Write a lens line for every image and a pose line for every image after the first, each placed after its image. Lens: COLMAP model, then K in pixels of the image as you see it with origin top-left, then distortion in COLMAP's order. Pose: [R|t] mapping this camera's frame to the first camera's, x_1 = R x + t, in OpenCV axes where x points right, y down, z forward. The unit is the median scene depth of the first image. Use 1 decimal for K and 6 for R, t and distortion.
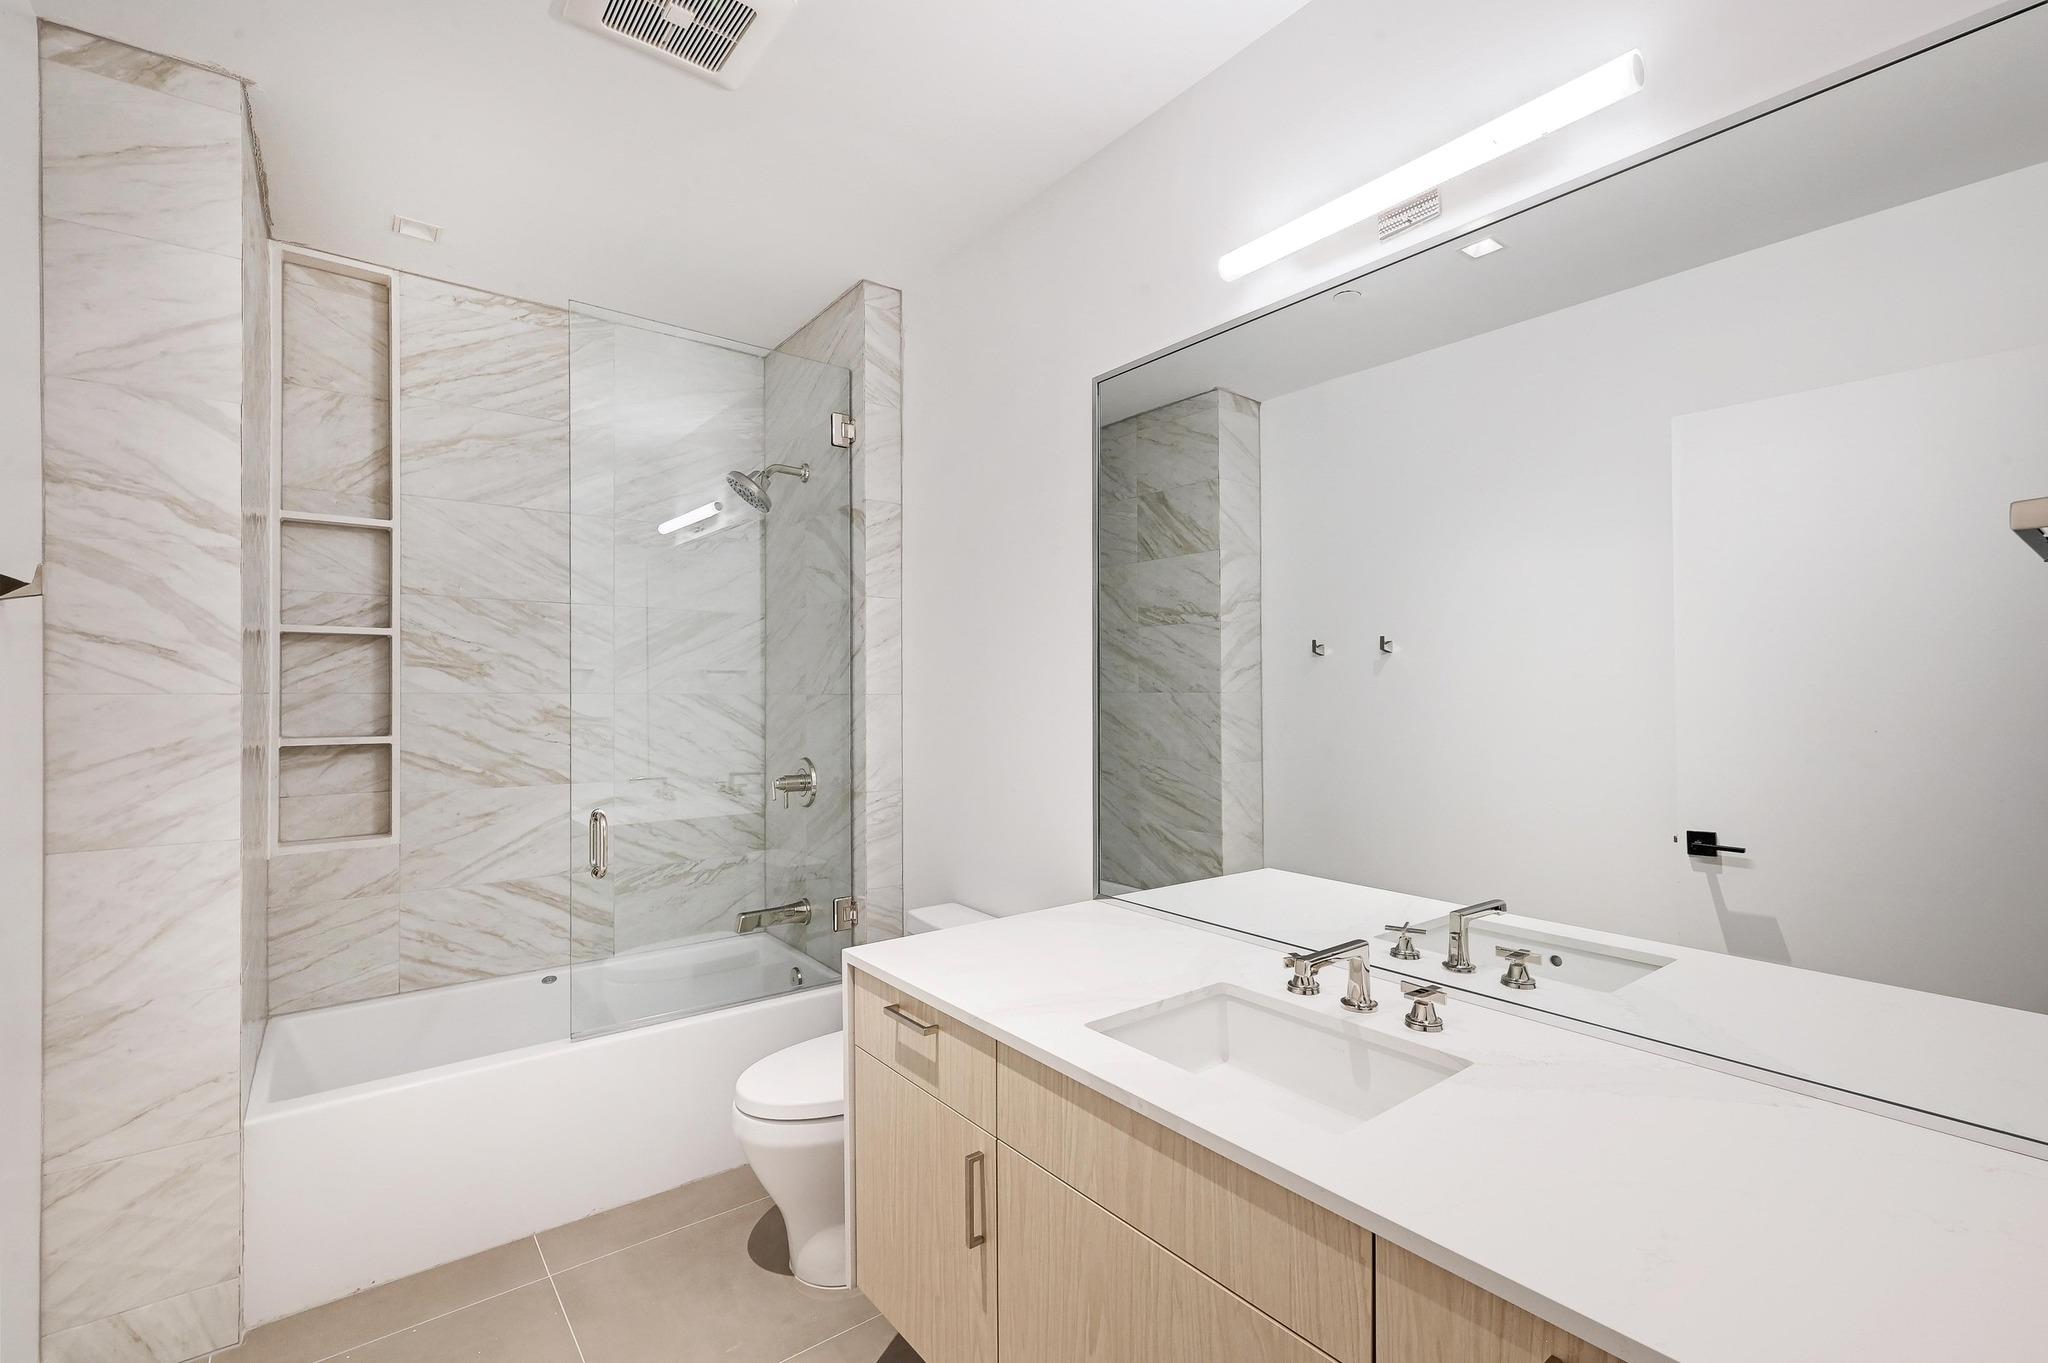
lens RADIAL K [[901.0, 0, 1028.3], [0, 901.0, 688.4], [0, 0, 1]] dist [-0.000937, -0.000040]
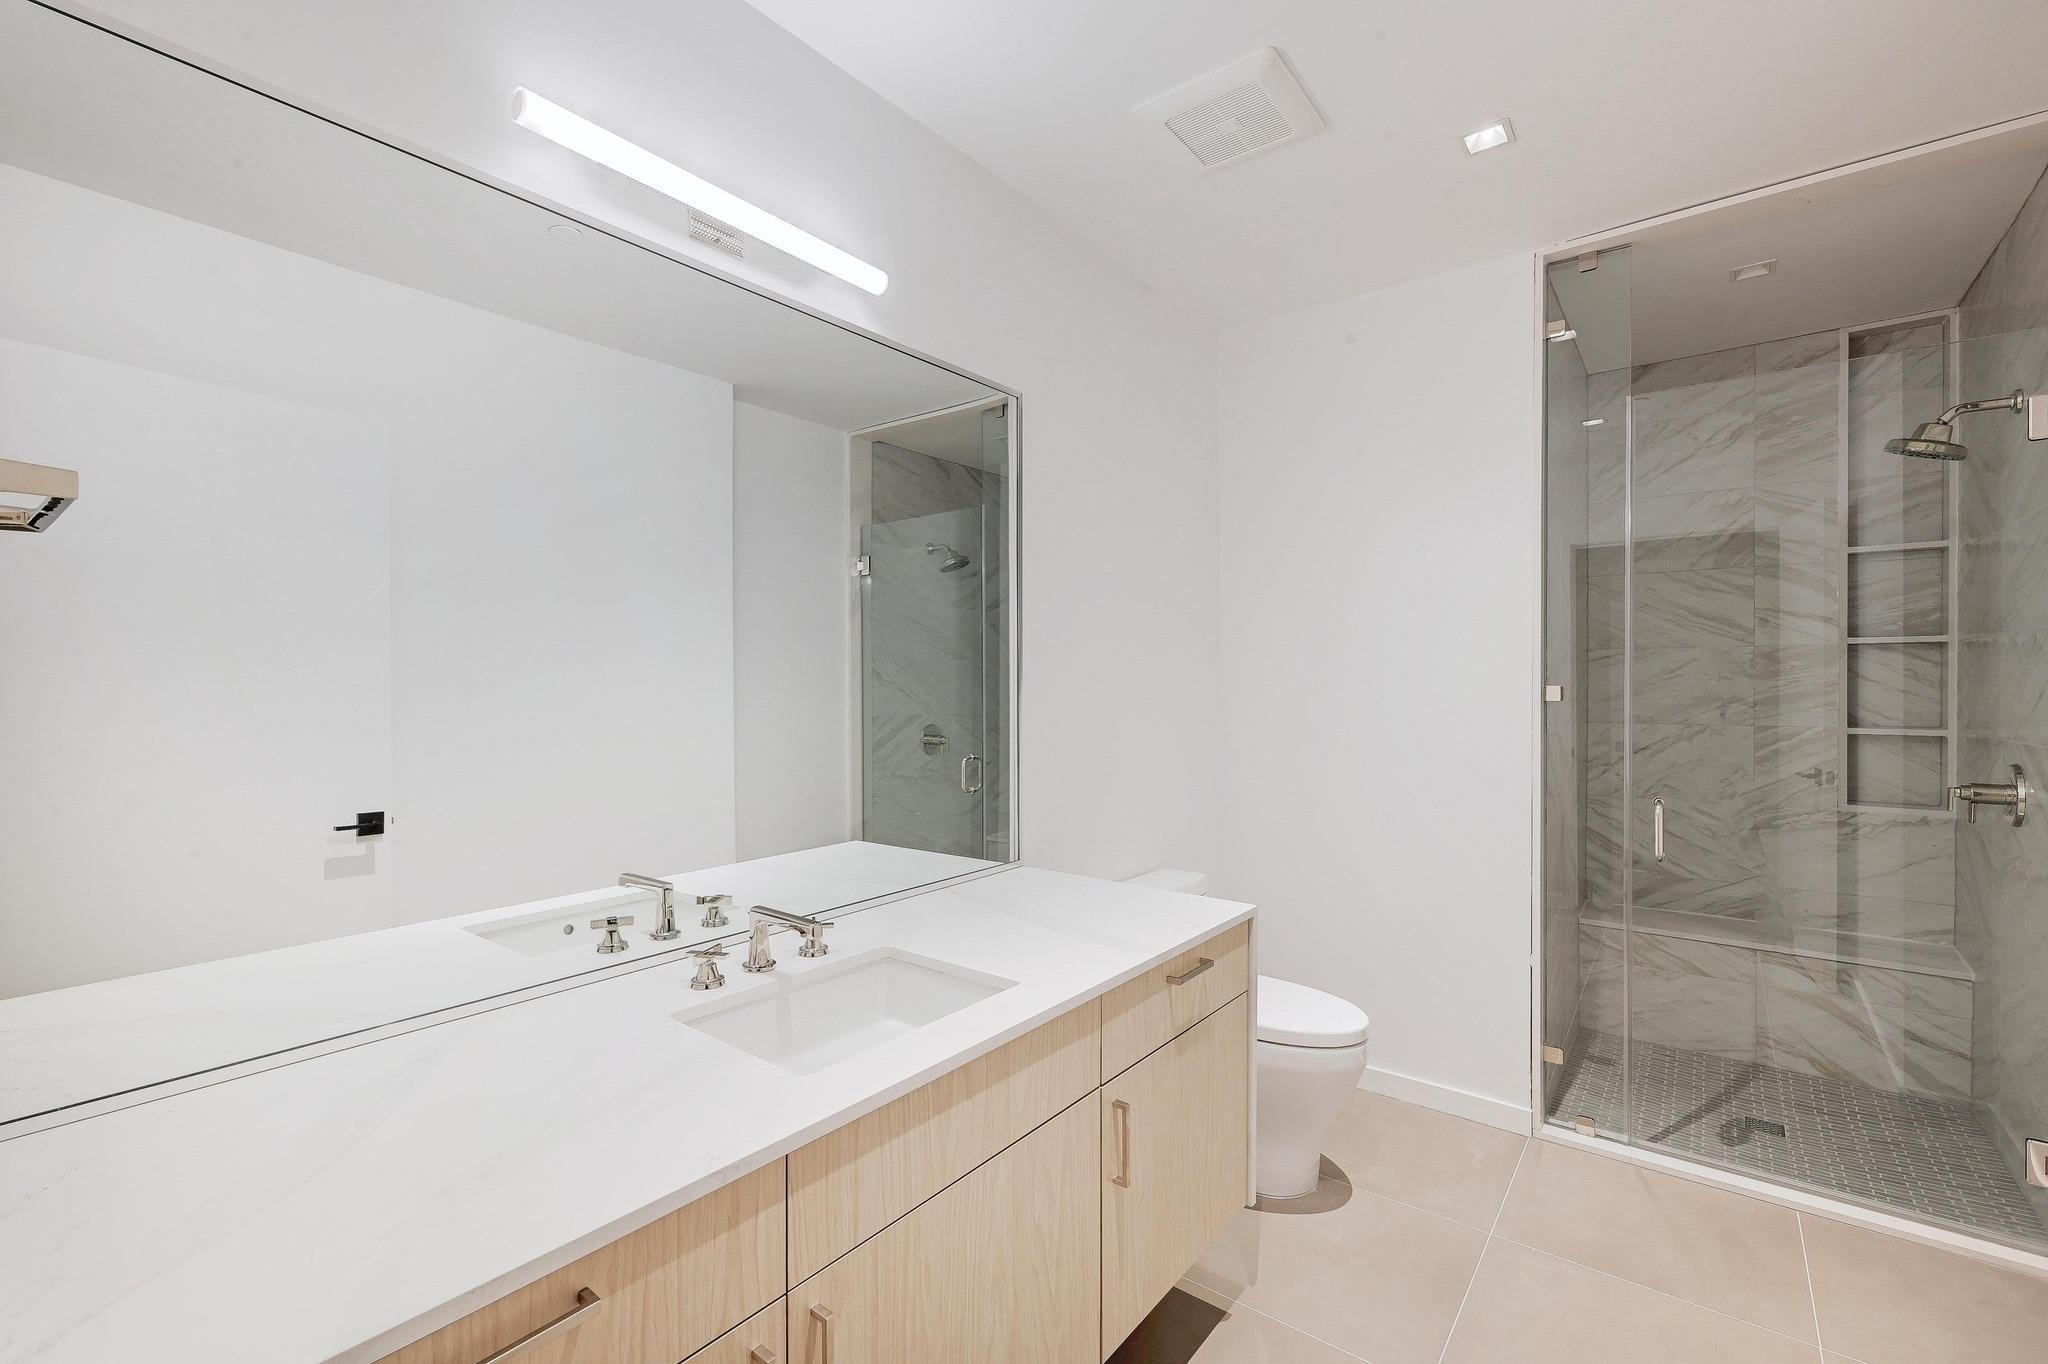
lens RADIAL K [[886.8, 0, 1024.3], [0, 886.8, 688.6], [0, 0, 1]] dist [-0.000102, -0.000010]
pose [[-0.254441, -0.002680, 0.967084, -0.697656], [-0.017560, 0.999844, -0.001849, 0.011126], [-0.966929, -0.017452, -0.254449, 0.904789]]
